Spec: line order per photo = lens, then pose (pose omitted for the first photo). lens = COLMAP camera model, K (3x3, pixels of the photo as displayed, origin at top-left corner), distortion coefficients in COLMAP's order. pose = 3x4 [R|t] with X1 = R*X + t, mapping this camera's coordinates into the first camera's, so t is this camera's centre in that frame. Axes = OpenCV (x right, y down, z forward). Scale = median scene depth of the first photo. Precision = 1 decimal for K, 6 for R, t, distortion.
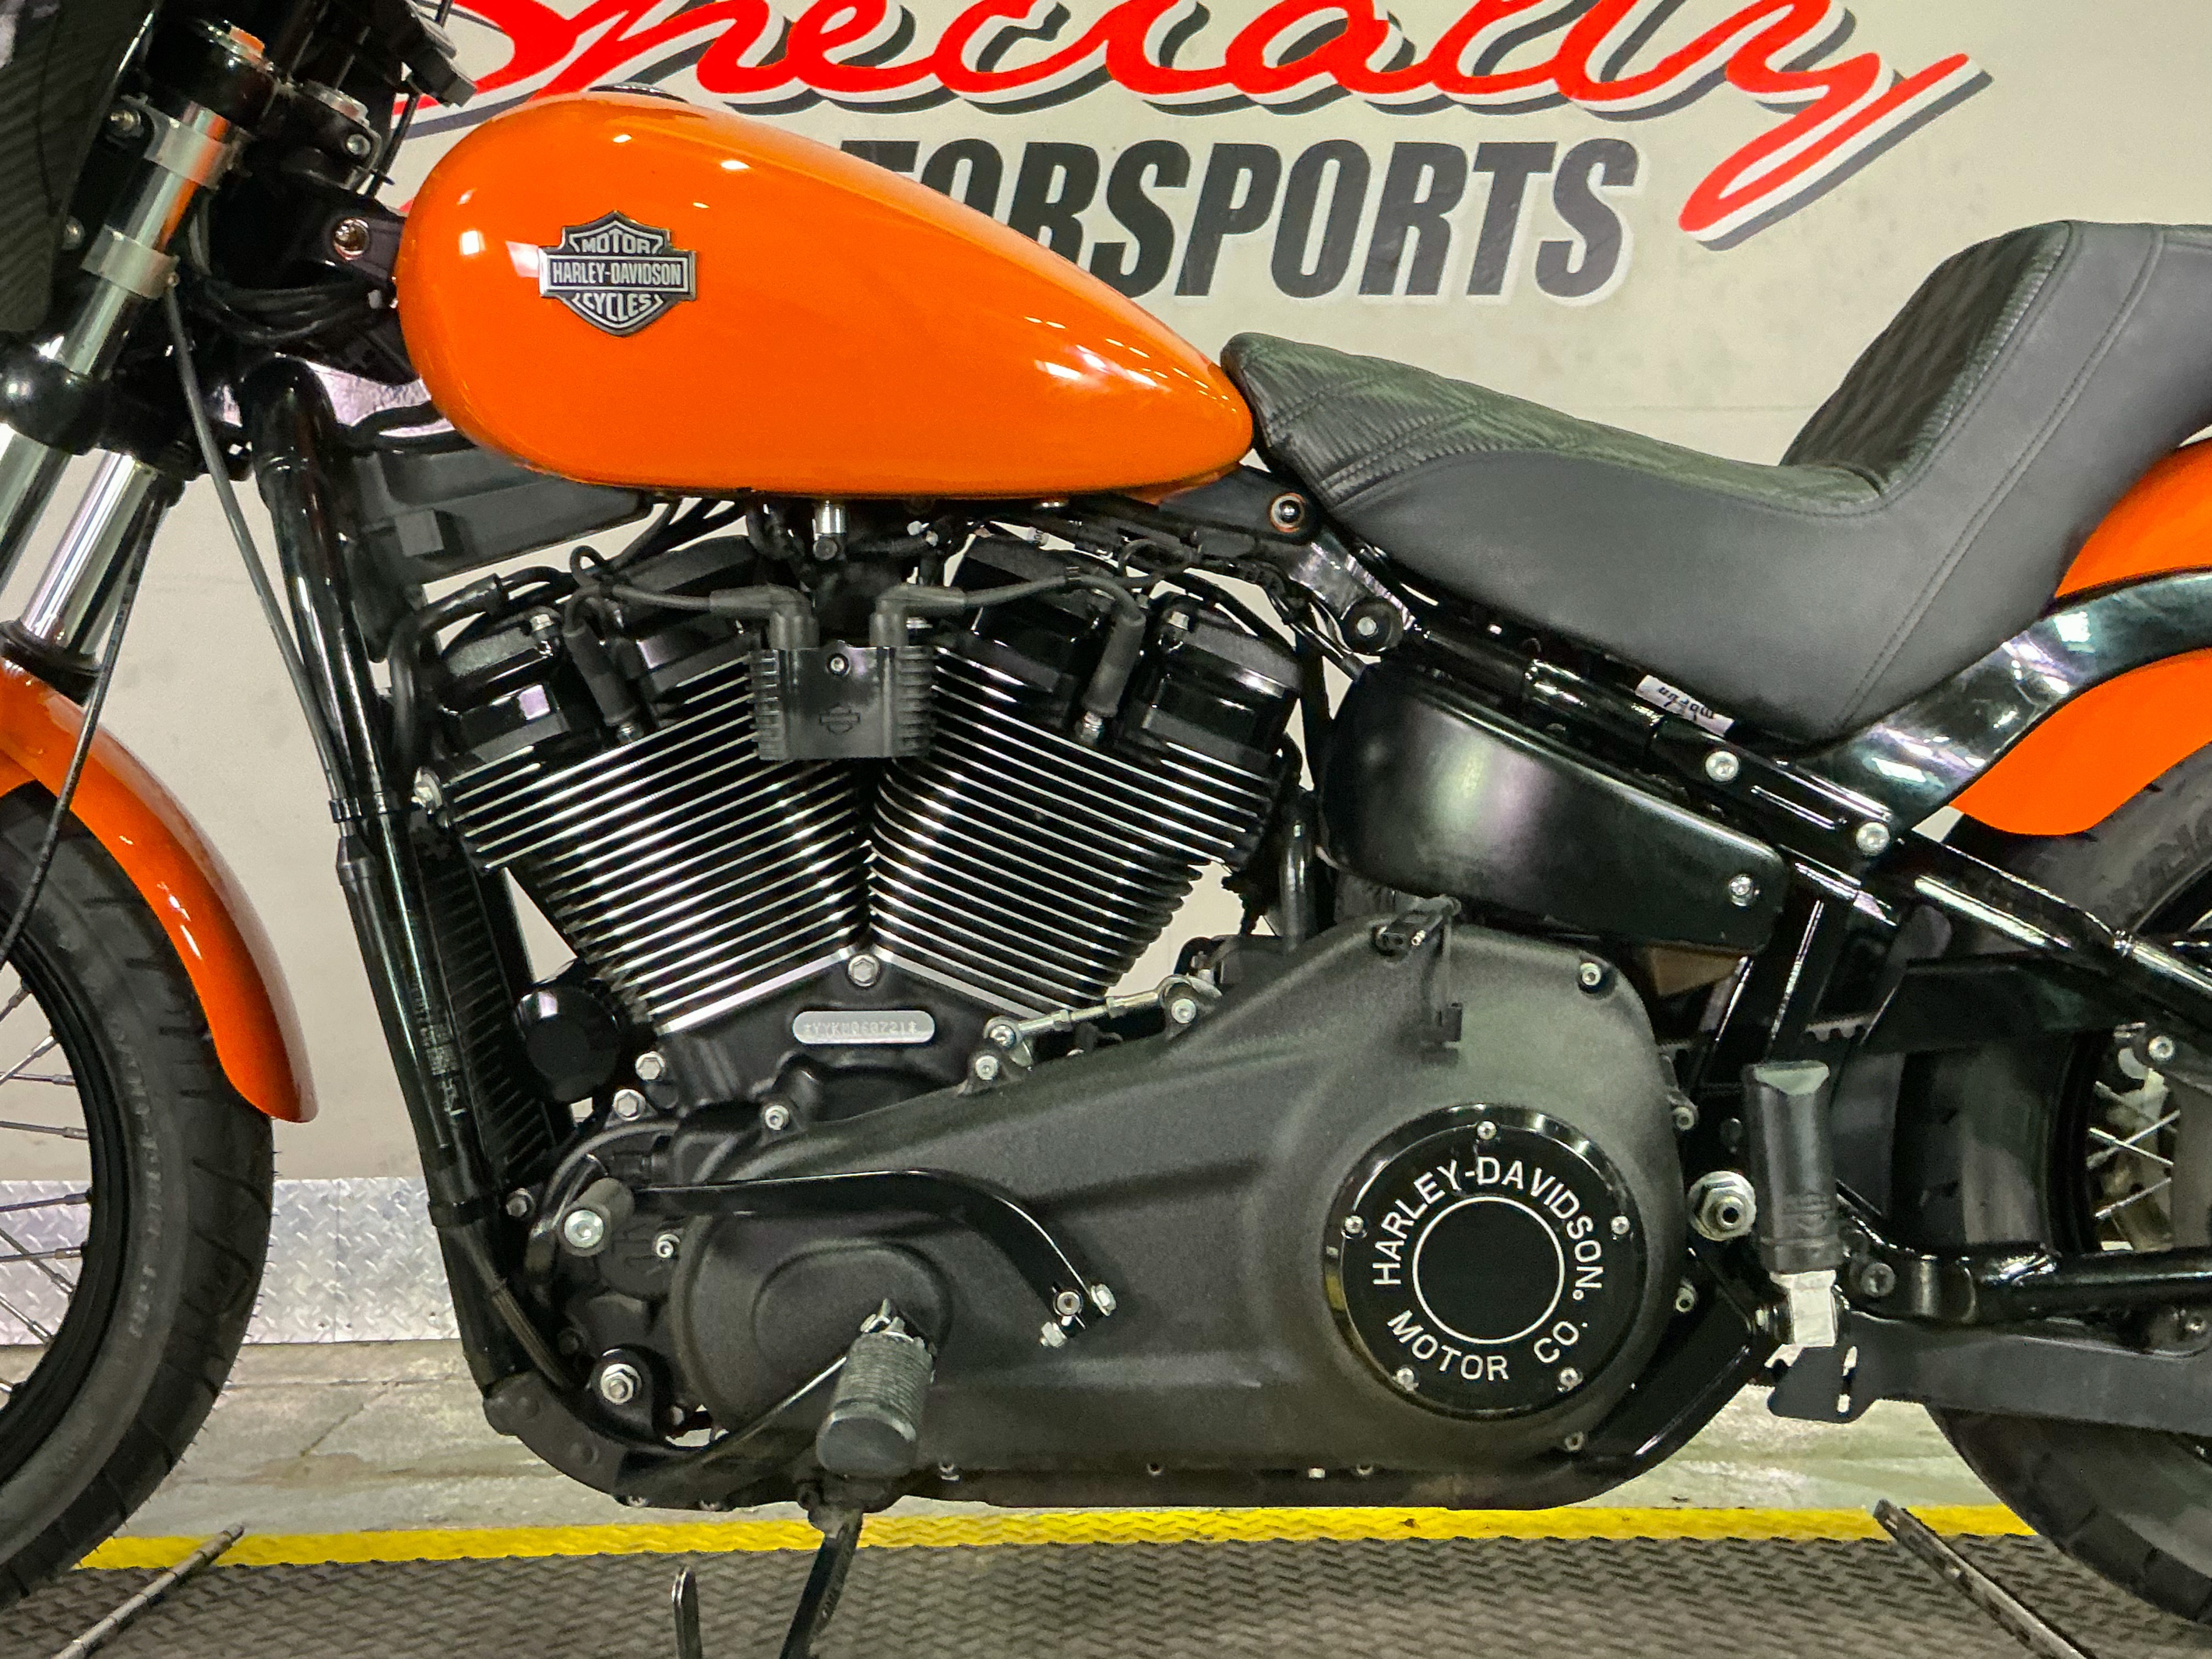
lens RADIAL K [[2292.2, 0, 1106.0], [0, 2292.2, 846.6], [0, 0, 1]] dist [0.003367, 0.000000]
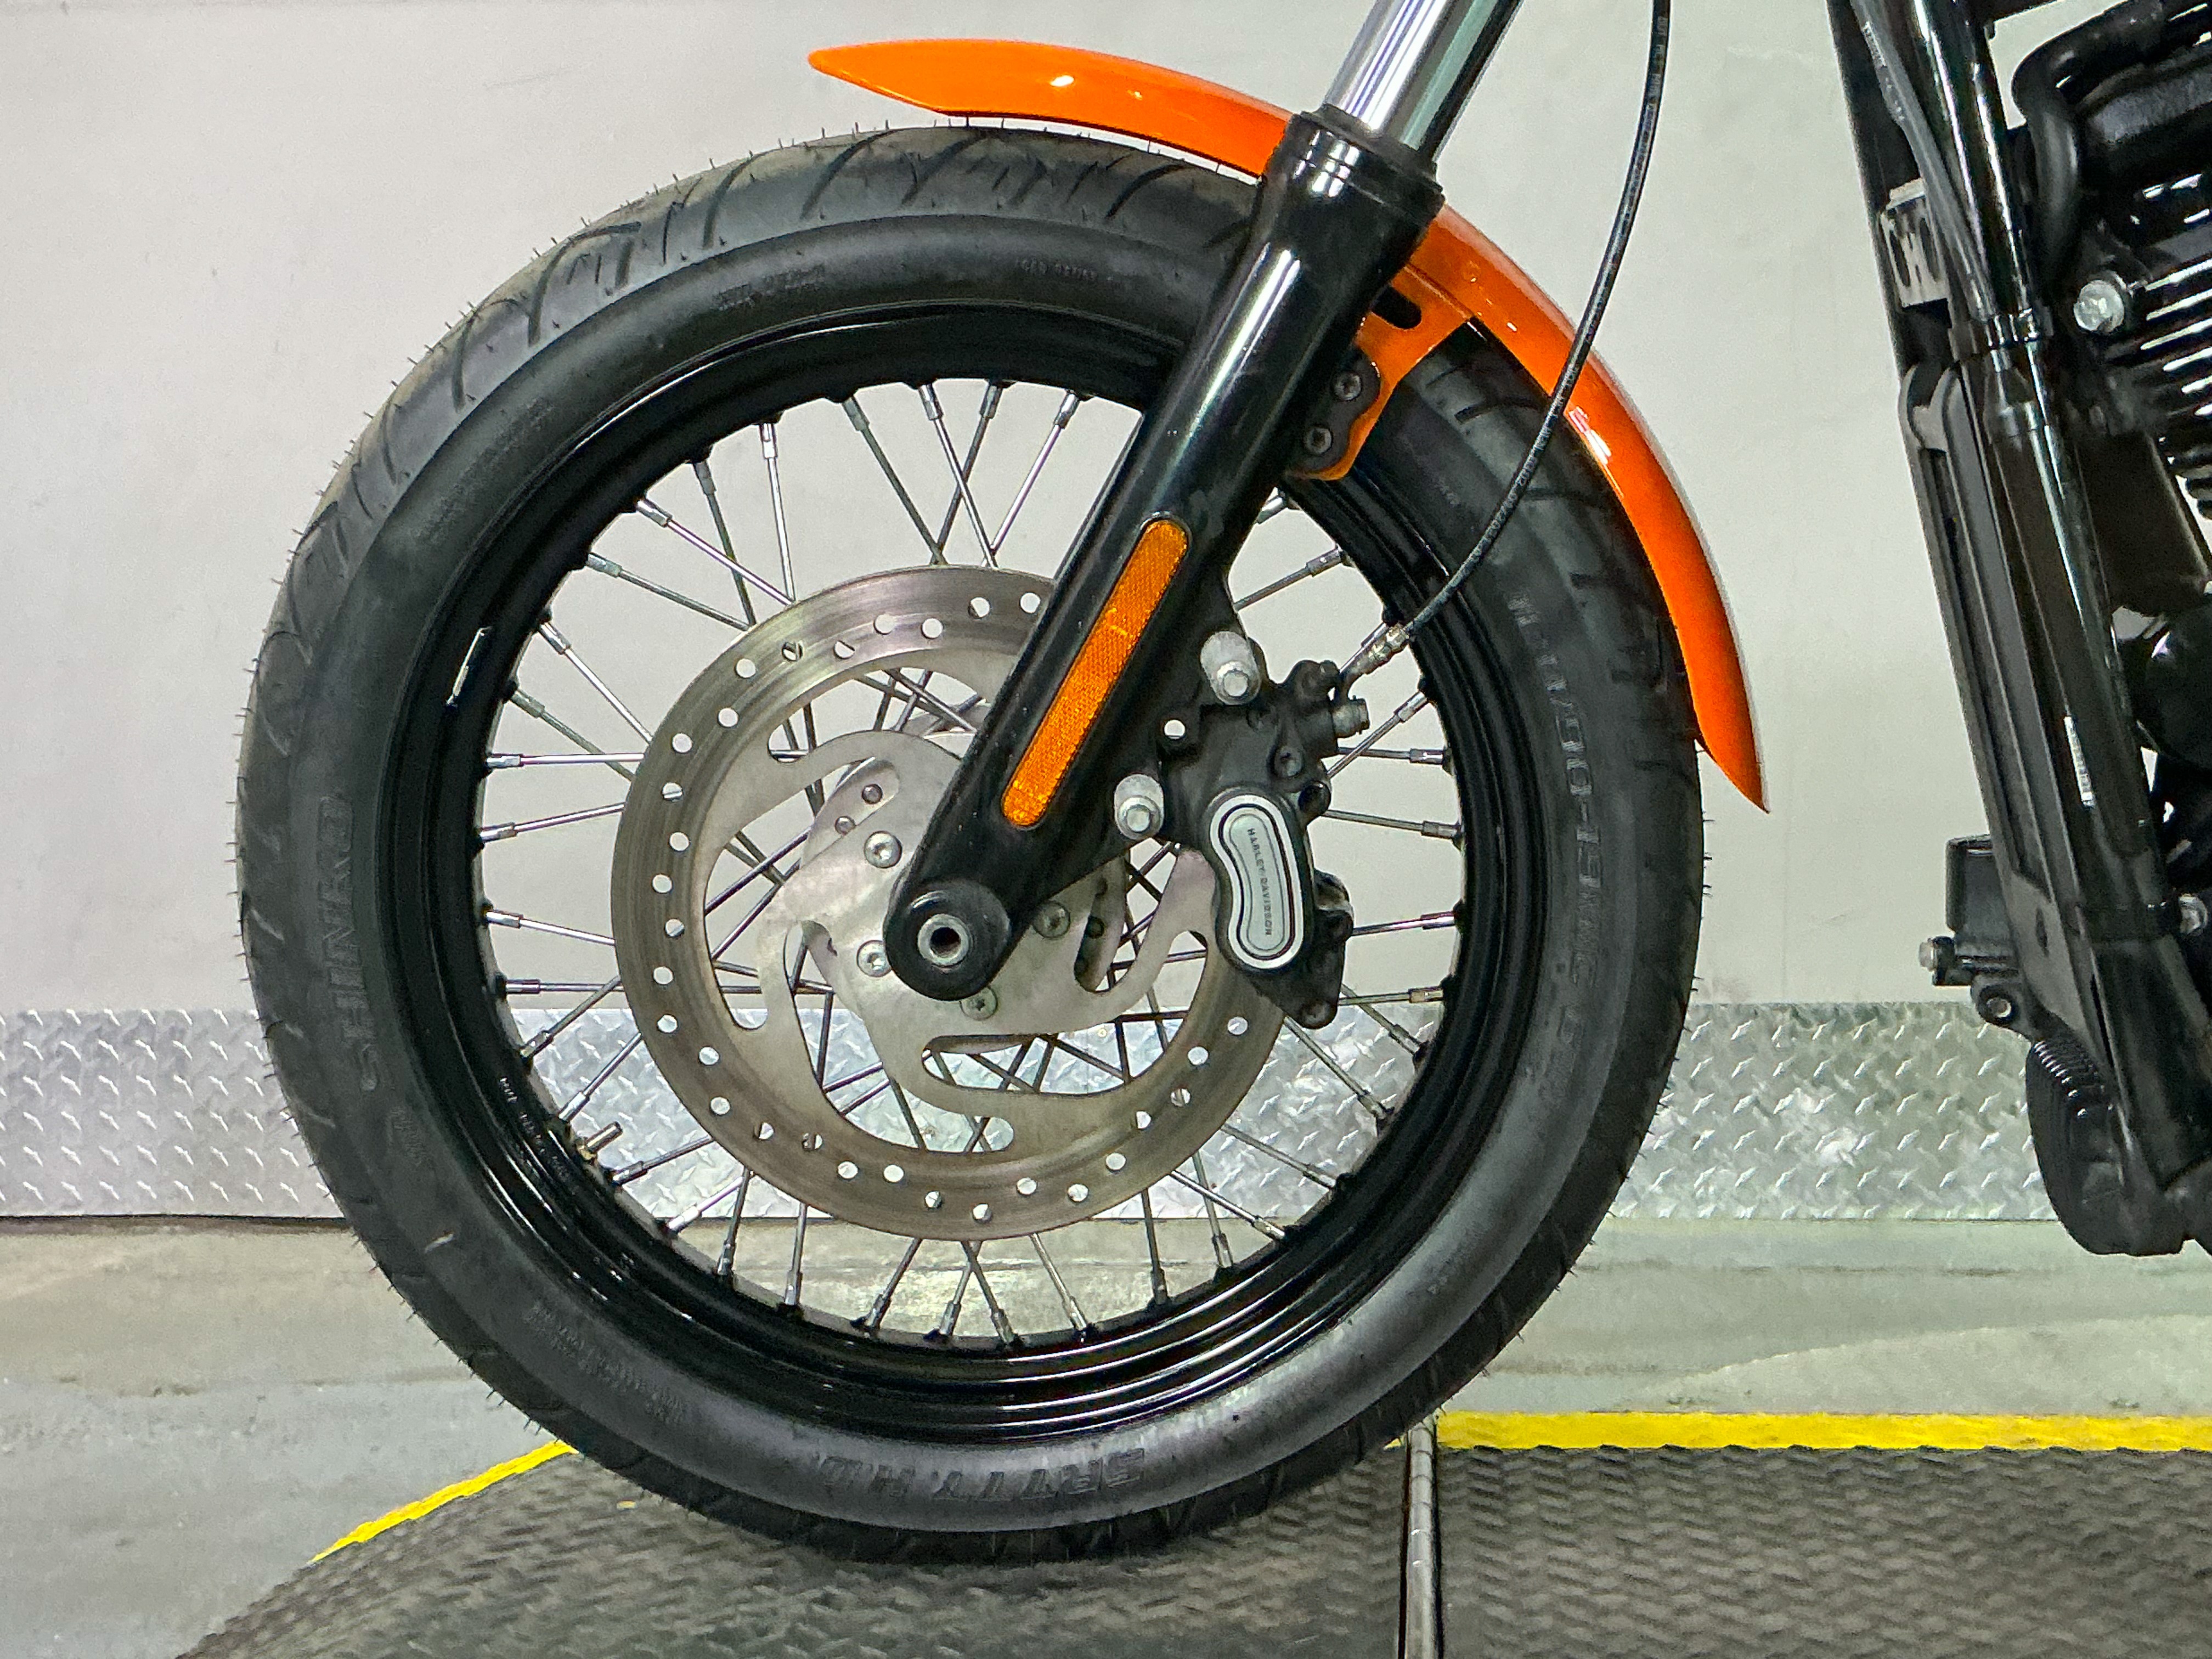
lens RADIAL K [[2899.1, 0, 1104.5], [0, 2899.1, 821.1], [0, 0, 1]] dist [0.129697, 0.000000]
pose [[0.993309, -0.002768, -0.115455, -0.465873], [0.007654, 0.999093, 0.041896, 0.086118], [0.115235, -0.042499, 0.992429, 0.076299]]
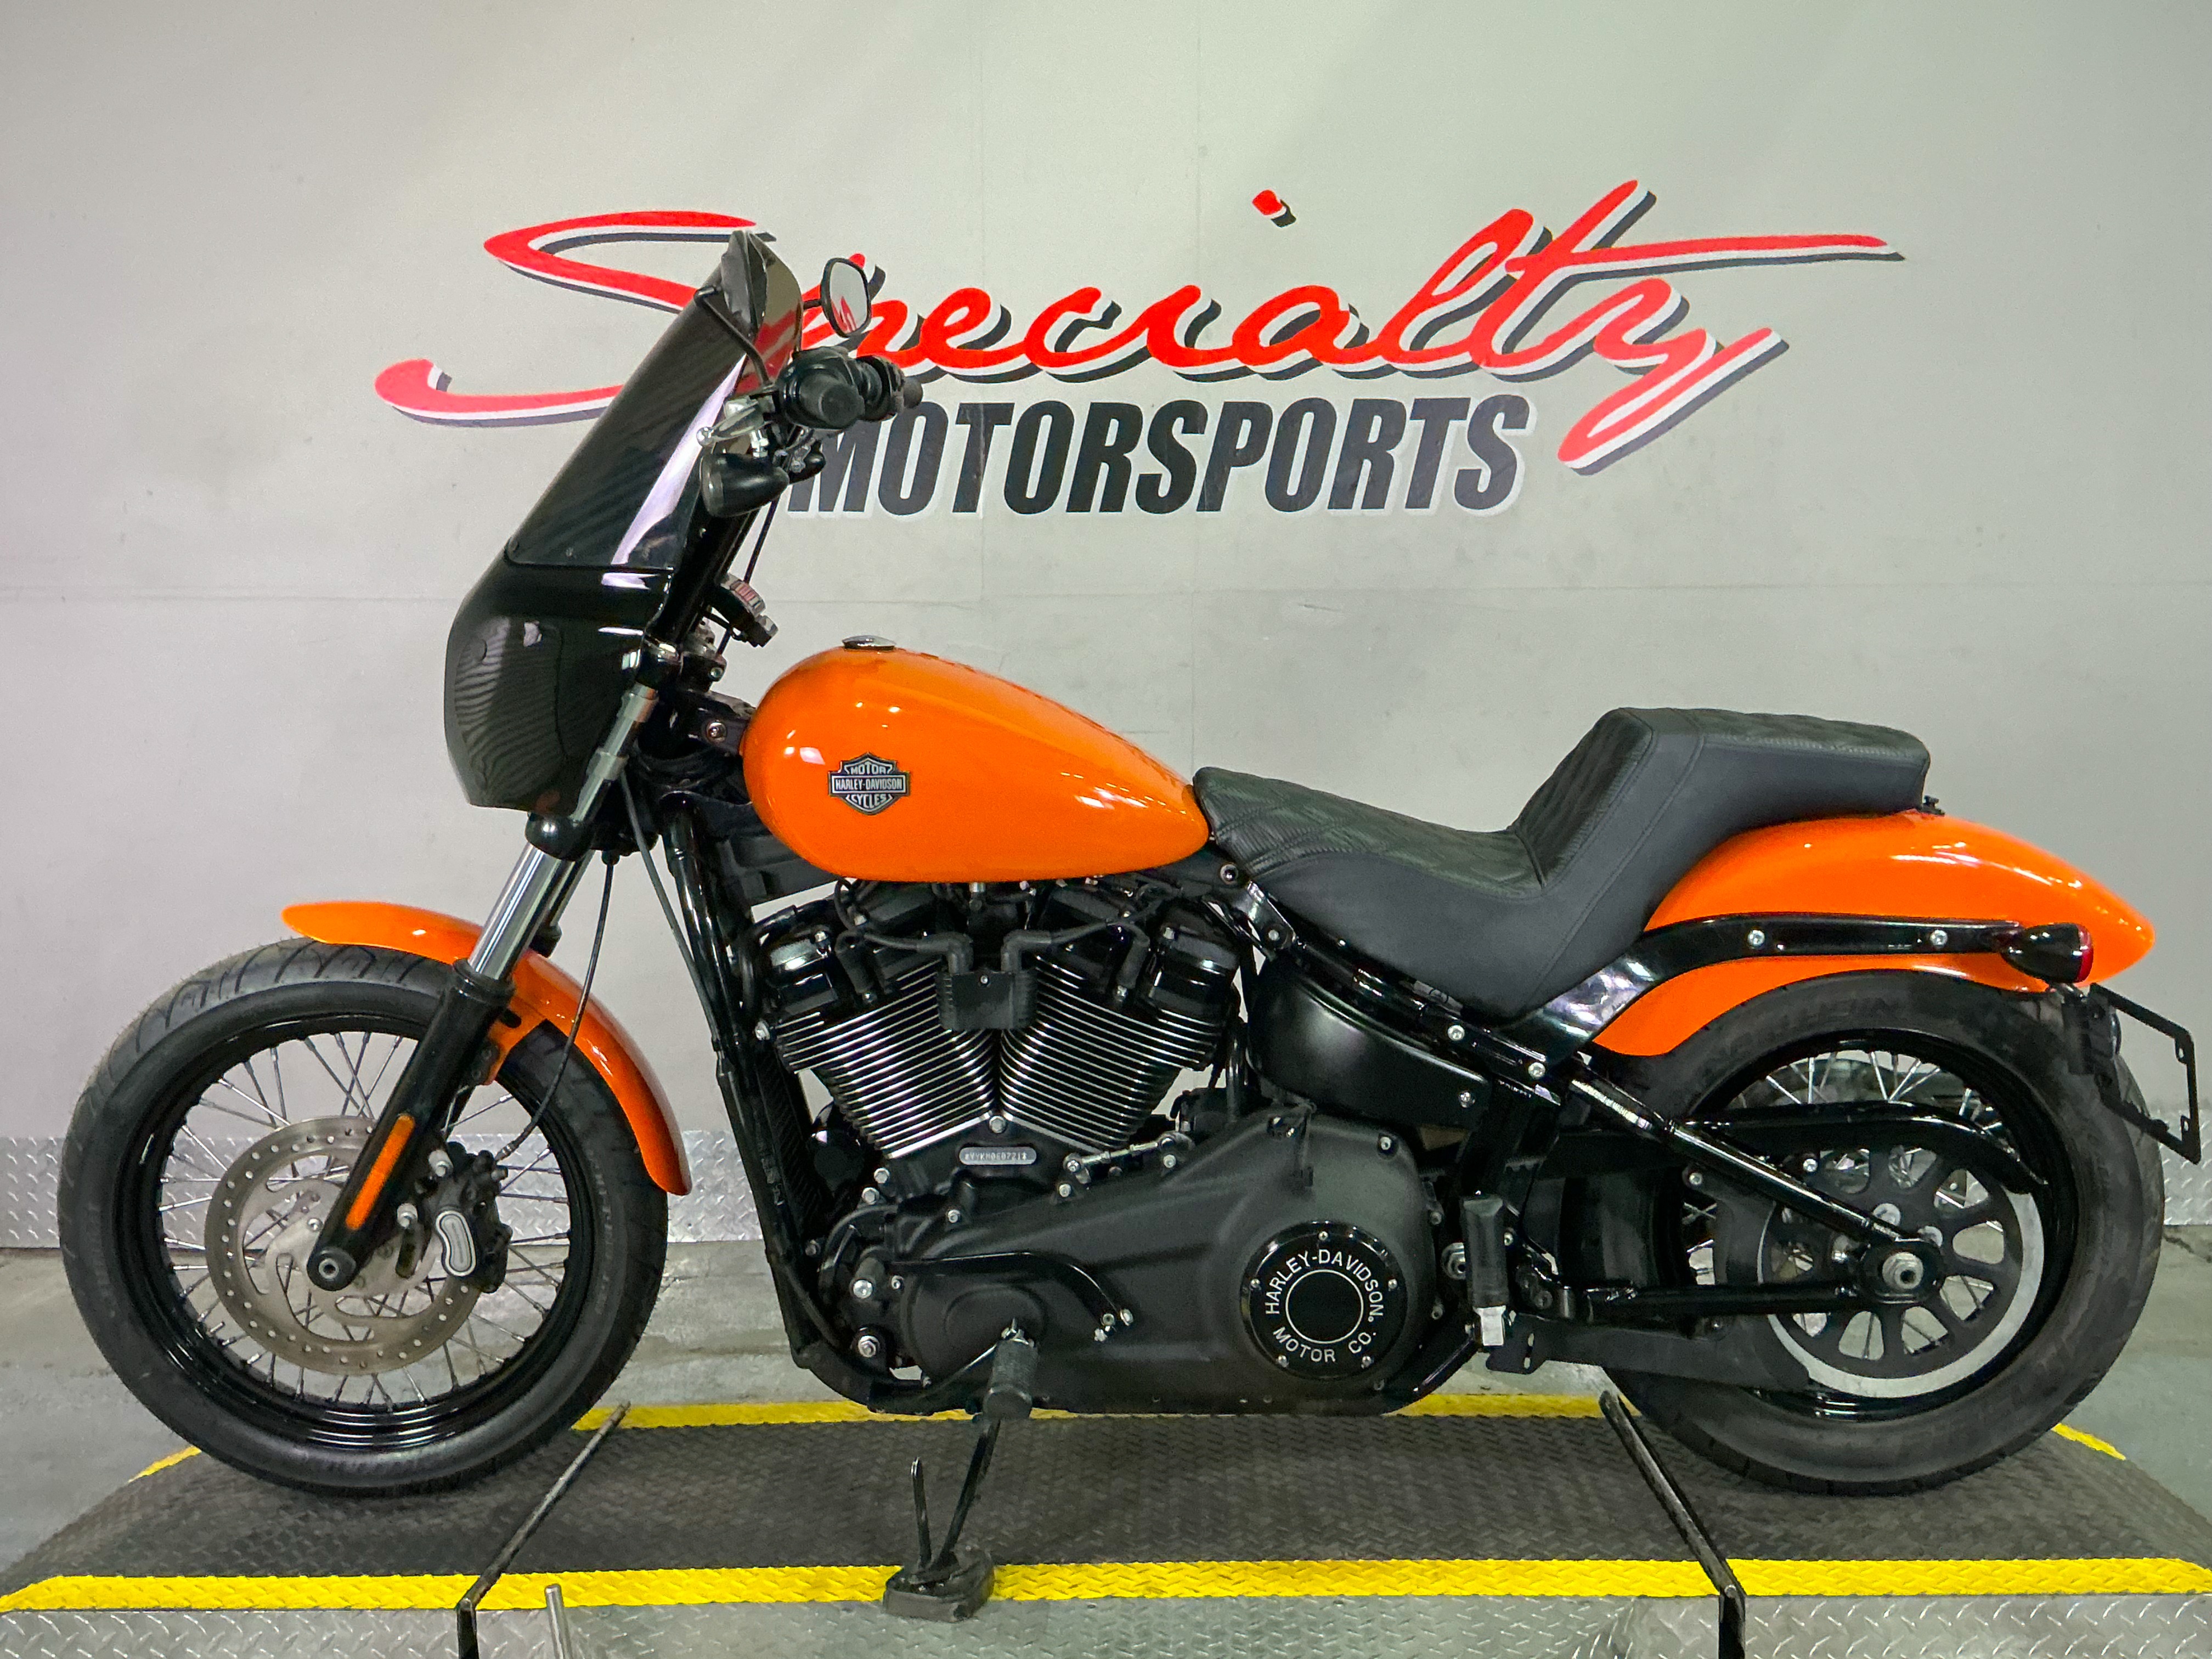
lens RADIAL K [[2061.1, 0, 1099.5], [0, 2061.1, 825.7], [0, 0, 1]] dist [0.015054, 0.000000]
pose [[0.999297, -0.004208, -0.037252, 0.036462], [0.006519, 0.998046, 0.062140, -0.276467], [0.036918, -0.062340, 0.997372, -0.603913]]
